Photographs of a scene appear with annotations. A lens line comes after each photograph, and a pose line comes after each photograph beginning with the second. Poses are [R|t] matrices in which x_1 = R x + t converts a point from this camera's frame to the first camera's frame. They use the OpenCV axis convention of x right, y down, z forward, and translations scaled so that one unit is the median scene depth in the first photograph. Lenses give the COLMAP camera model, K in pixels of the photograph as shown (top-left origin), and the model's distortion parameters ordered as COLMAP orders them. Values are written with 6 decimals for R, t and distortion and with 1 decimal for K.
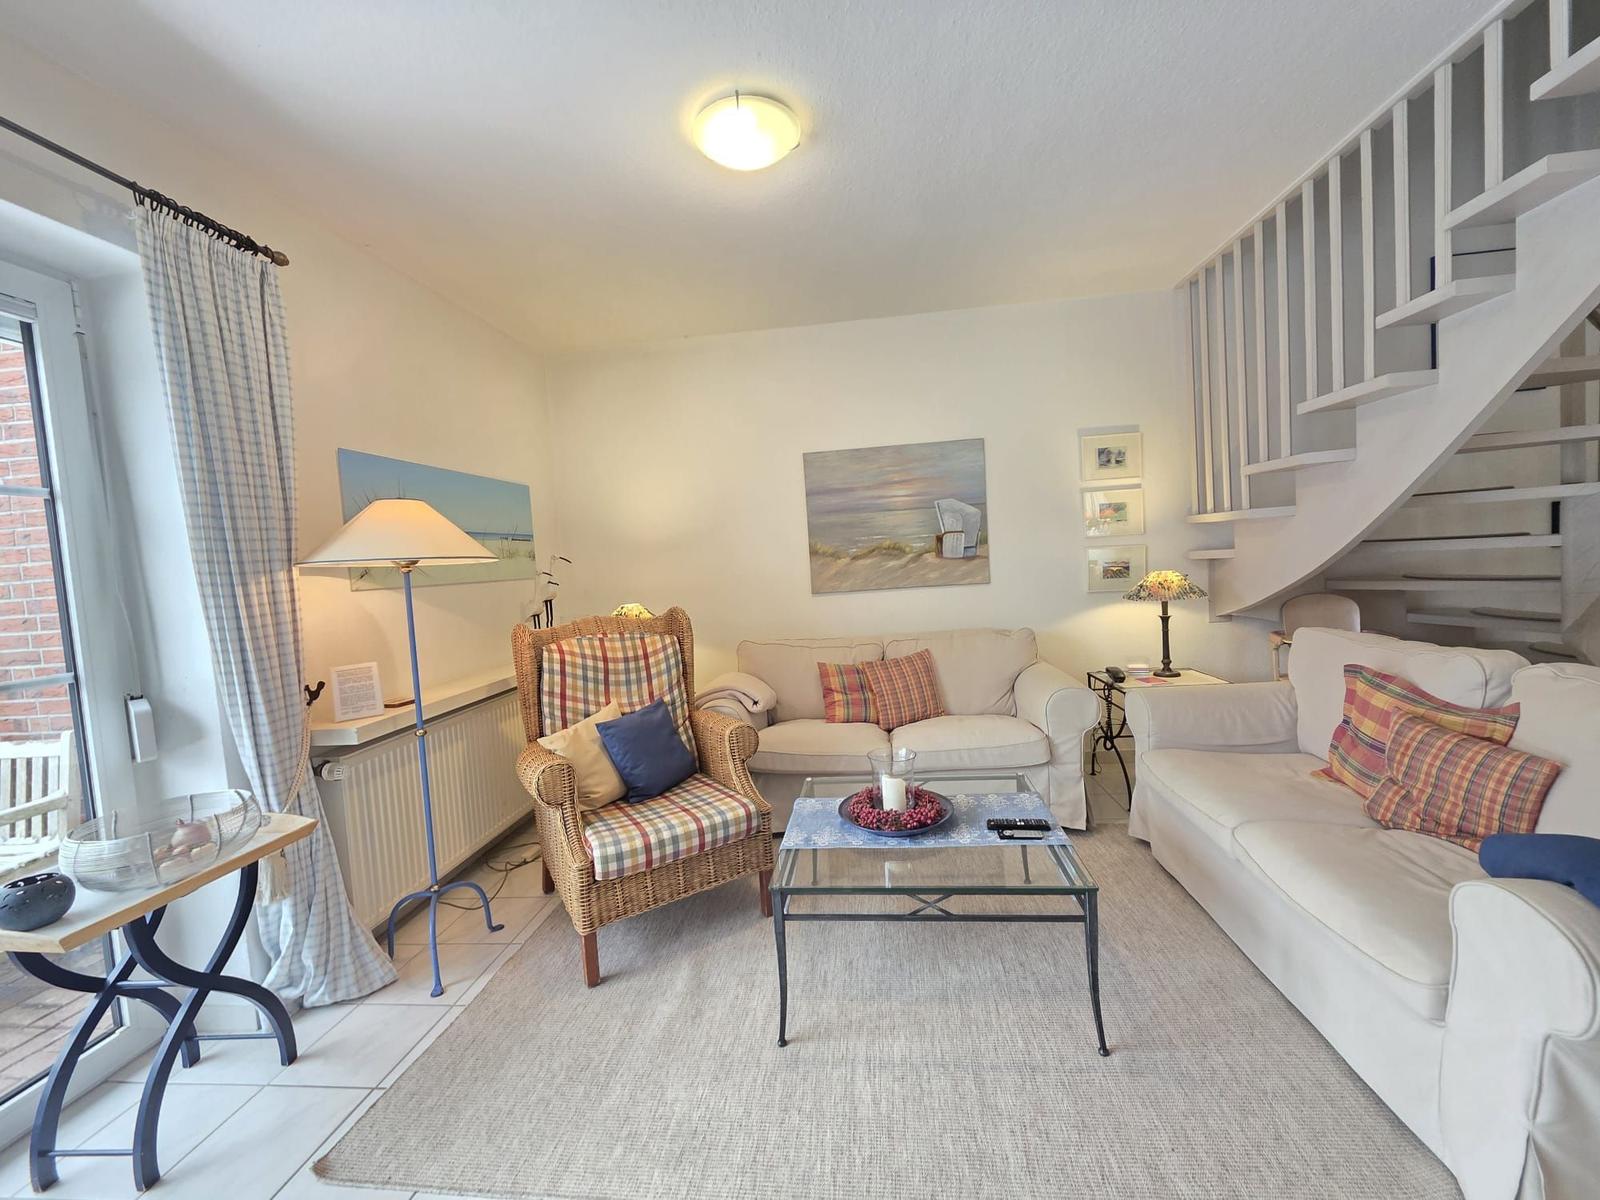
lens RADIAL K [[633.4, 0, 784.0], [0, 633.4, 598.7], [0, 0, 1]] dist [0.004470, -0.000636]
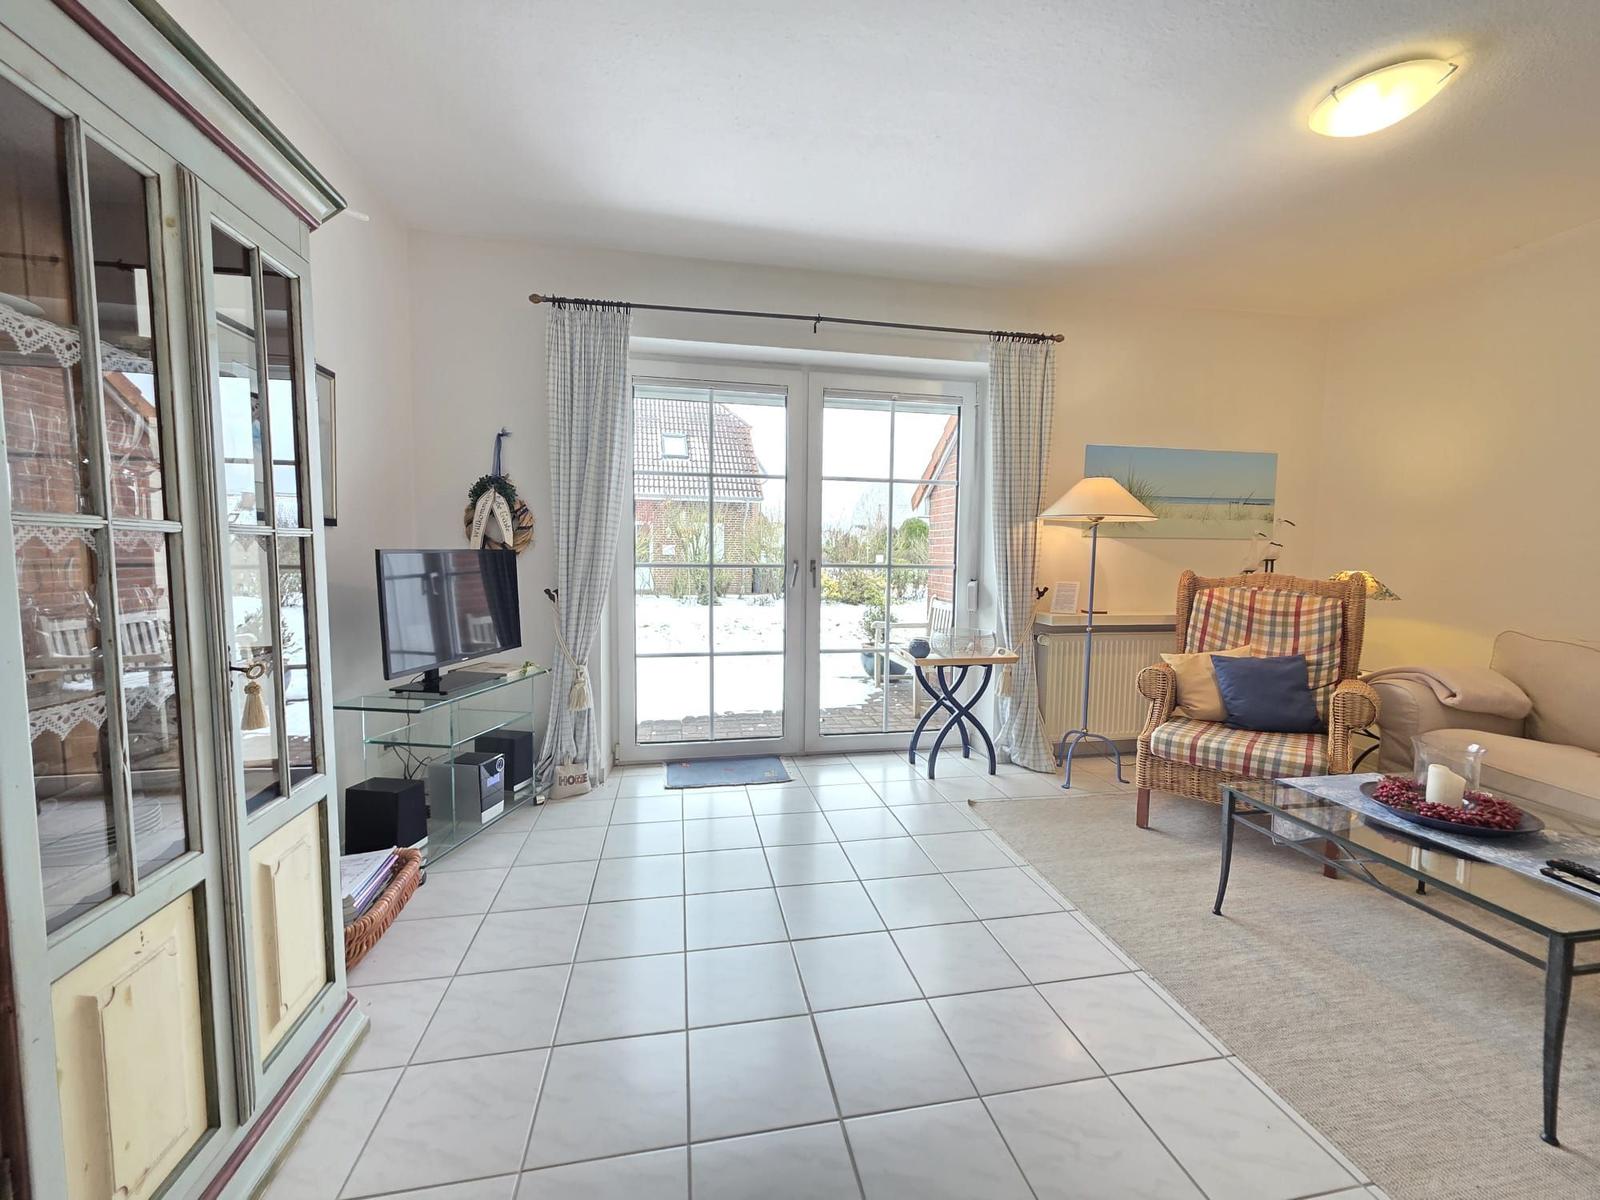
lens RADIAL K [[633.4, 0, 806.2], [0, 633.4, 602.9], [0, 0, 1]] dist [0.004470, -0.000636]
pose [[0.301070, 0.144730, -0.942555, 0.572498], [-0.087424, 0.988442, 0.123852, 0.014330], [0.949586, 0.045114, 0.310243, -0.116721]]
